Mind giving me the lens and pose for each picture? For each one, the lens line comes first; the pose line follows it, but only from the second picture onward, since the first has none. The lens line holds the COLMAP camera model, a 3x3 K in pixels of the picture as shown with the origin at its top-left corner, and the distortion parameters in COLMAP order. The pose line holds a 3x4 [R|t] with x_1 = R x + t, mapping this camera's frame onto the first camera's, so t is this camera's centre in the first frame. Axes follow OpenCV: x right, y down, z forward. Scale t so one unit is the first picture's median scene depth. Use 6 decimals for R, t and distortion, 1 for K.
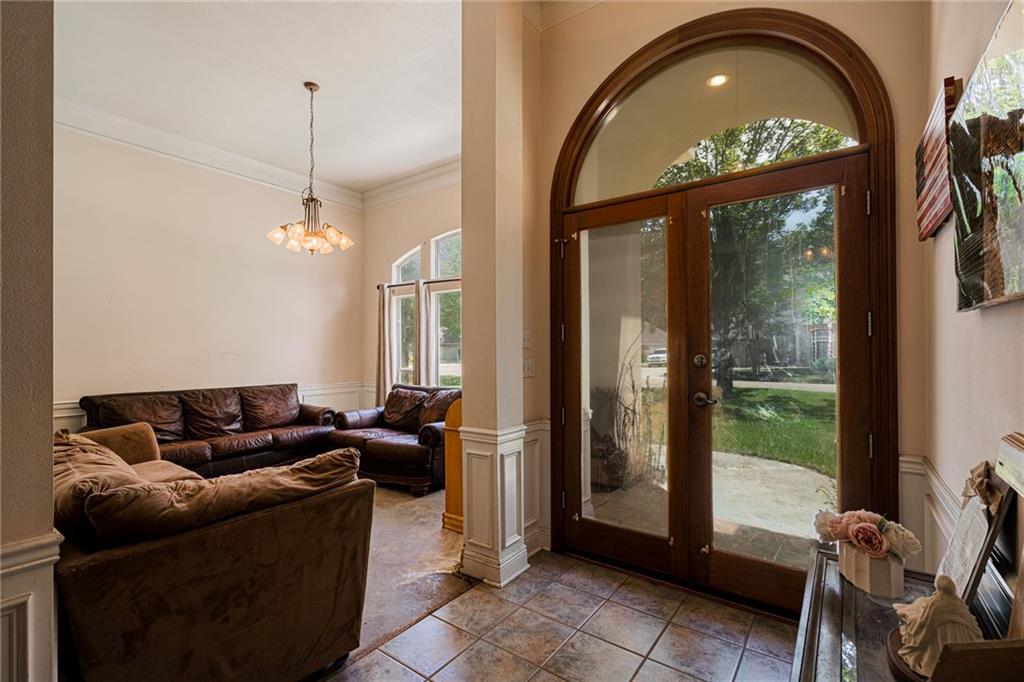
lens RADIAL K [[459.9, 0, 507.0], [0, 459.9, 348.9], [0, 0, 1]] dist [-0.000362, 0.000204]
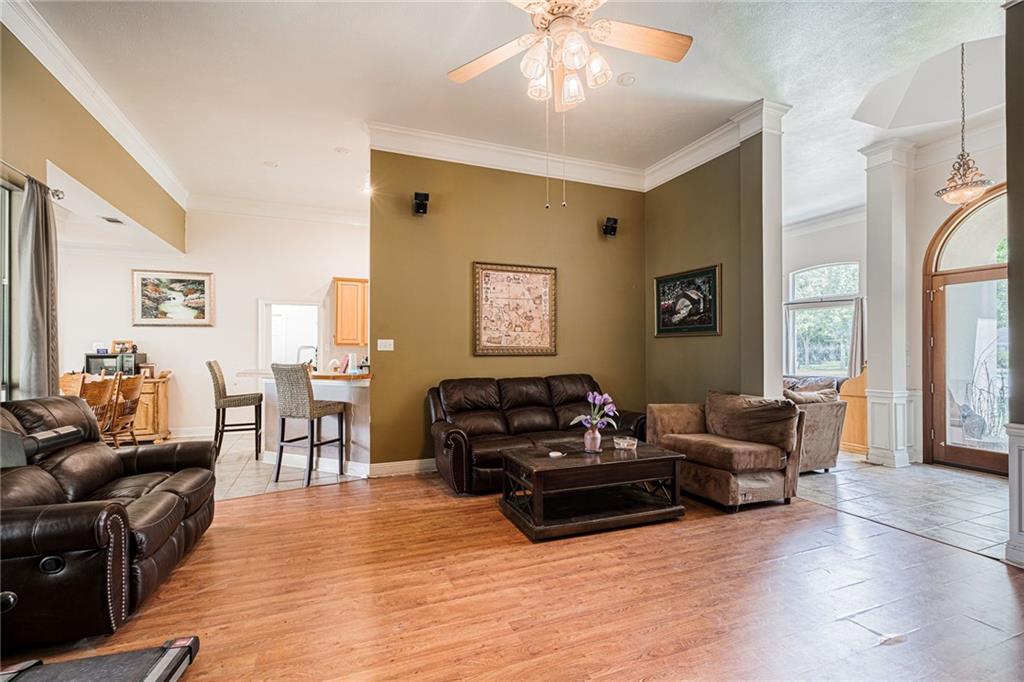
lens RADIAL K [[459.9, 0, 507.0], [0, 459.9, 348.9], [0, 0, 1]] dist [-0.000362, 0.000204]
pose [[0.853652, 0.002001, -0.520840, -0.366752], [-0.003212, 0.999994, -0.001423, -0.000819], [0.520834, 0.002888, 0.853653, -1.423788]]
